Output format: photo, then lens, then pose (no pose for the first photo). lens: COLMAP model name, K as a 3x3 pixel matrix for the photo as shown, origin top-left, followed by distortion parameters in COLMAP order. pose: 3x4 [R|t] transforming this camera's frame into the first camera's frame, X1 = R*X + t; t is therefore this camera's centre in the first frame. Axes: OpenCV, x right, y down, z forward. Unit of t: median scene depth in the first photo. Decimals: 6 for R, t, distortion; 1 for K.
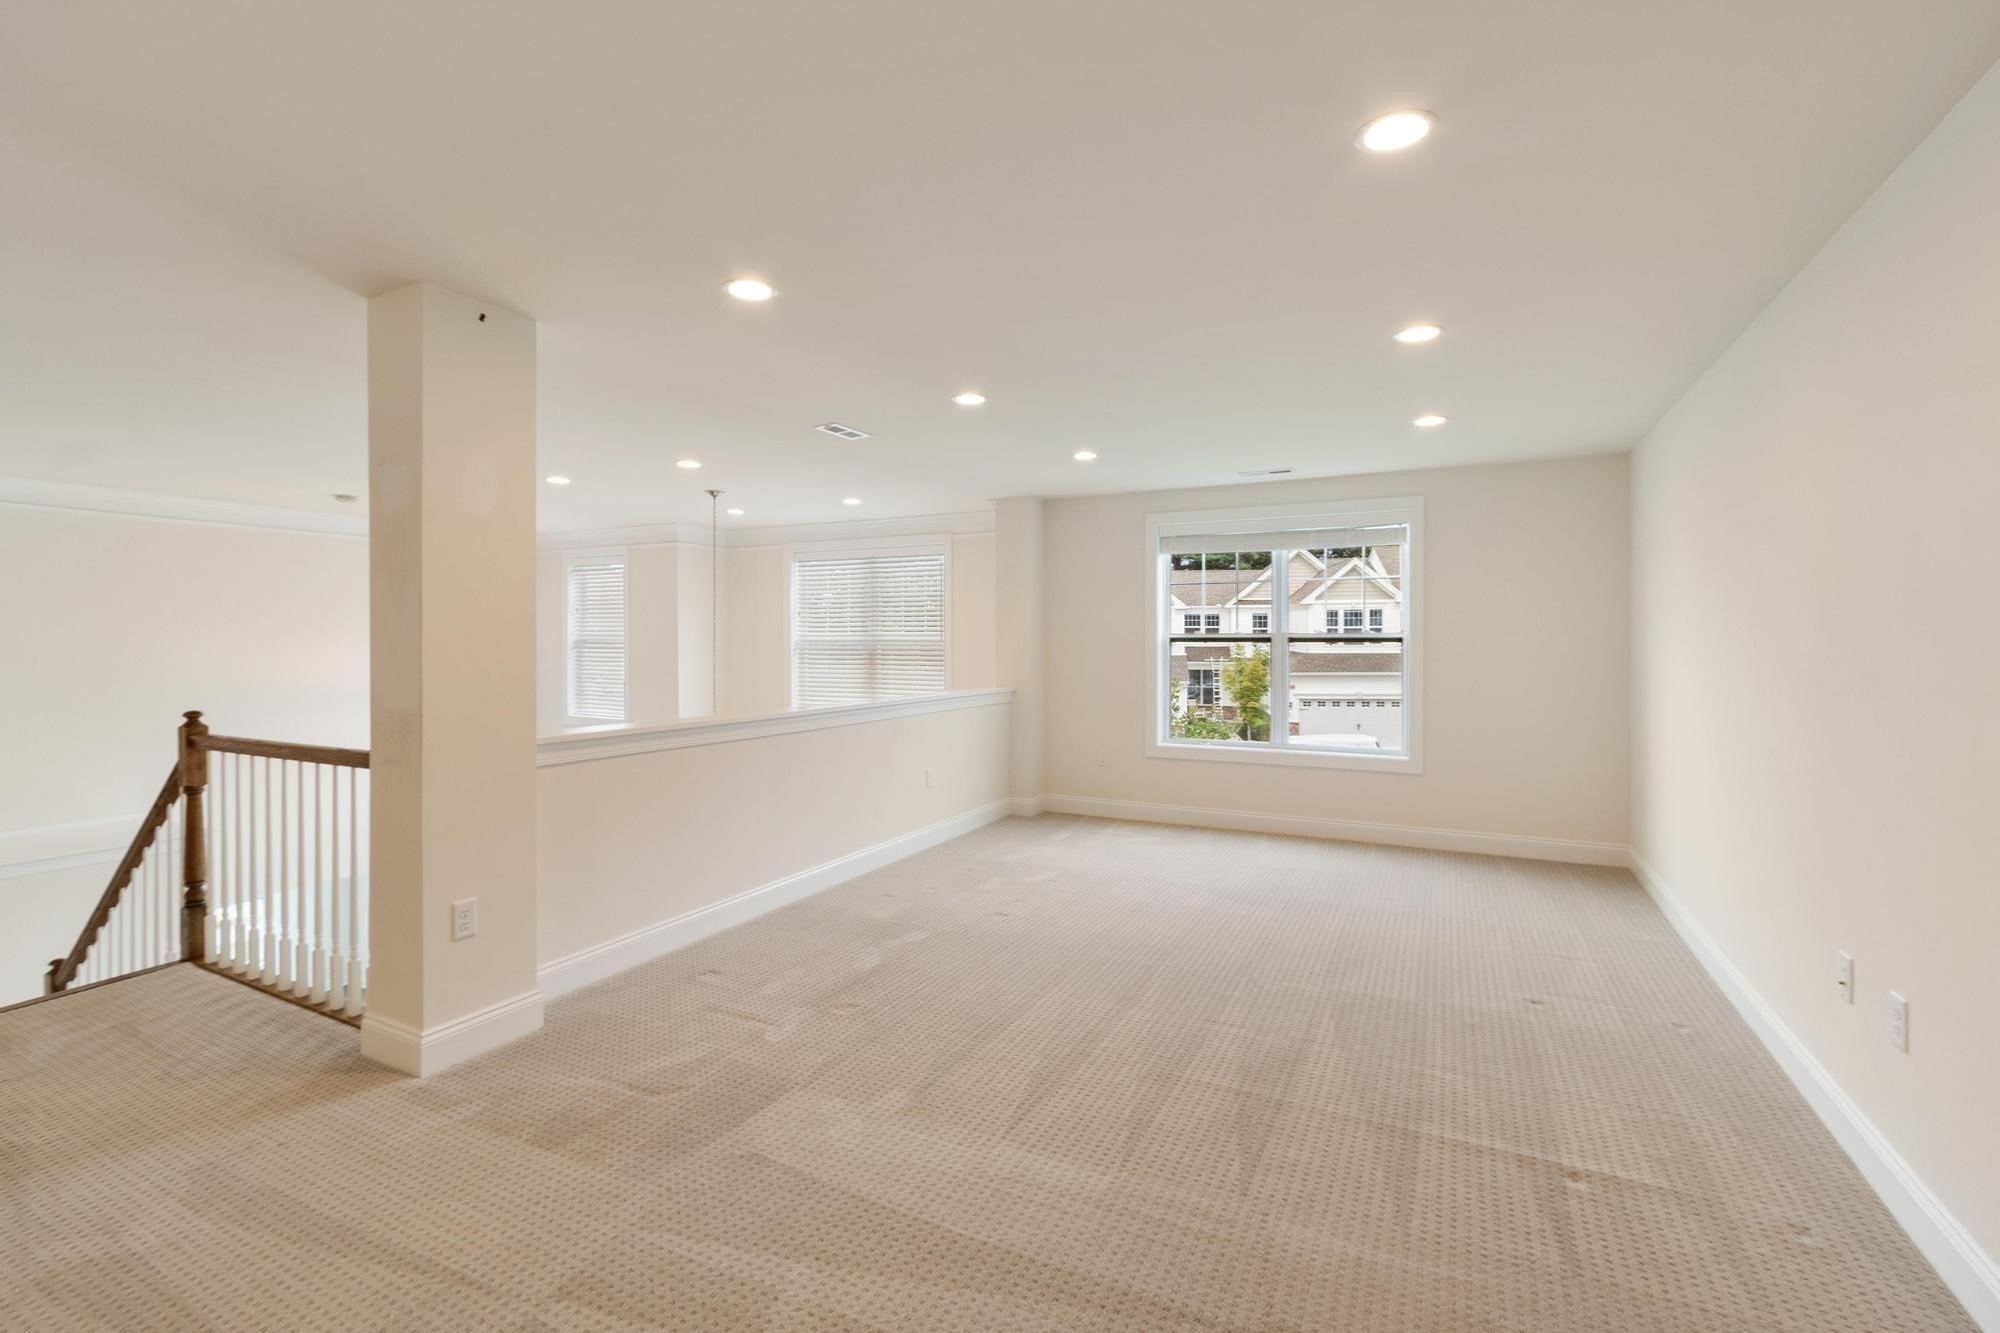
lens RADIAL K [[880.2, 0, 990.4], [0, 880.2, 657.5], [0, 0, 1]] dist [0.002890, 0.000187]
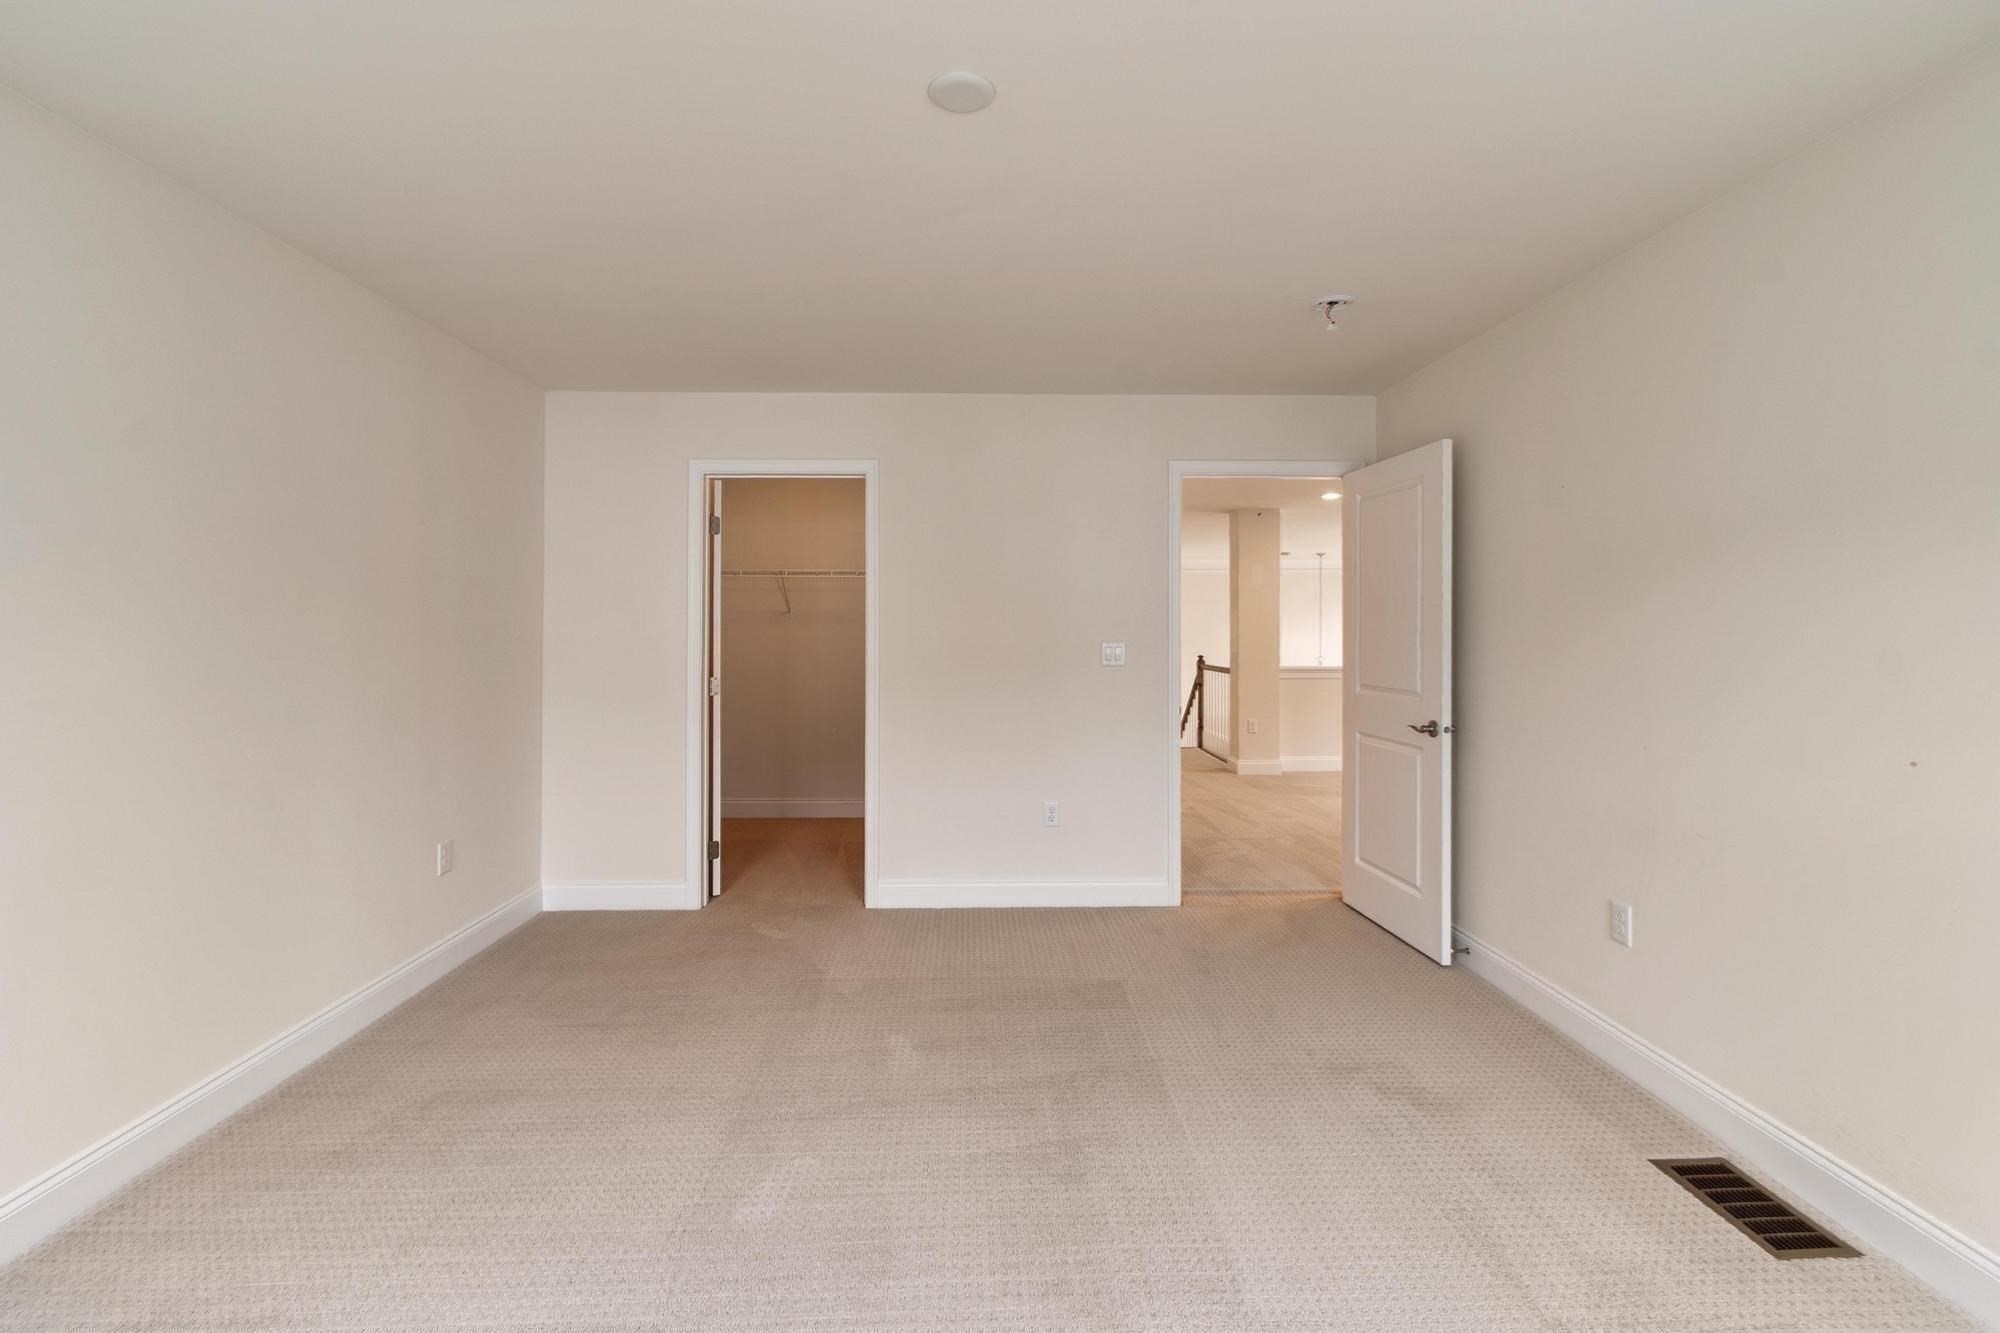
lens RADIAL K [[880.2, 0, 990.4], [0, 880.2, 657.5], [0, 0, 1]] dist [0.002890, 0.000187]
pose [[0.485329, 0.027485, -0.873900, 1.482523], [0.002759, 0.999453, 0.032966, -0.028923], [0.874327, -0.018411, 0.484987, -1.130168]]
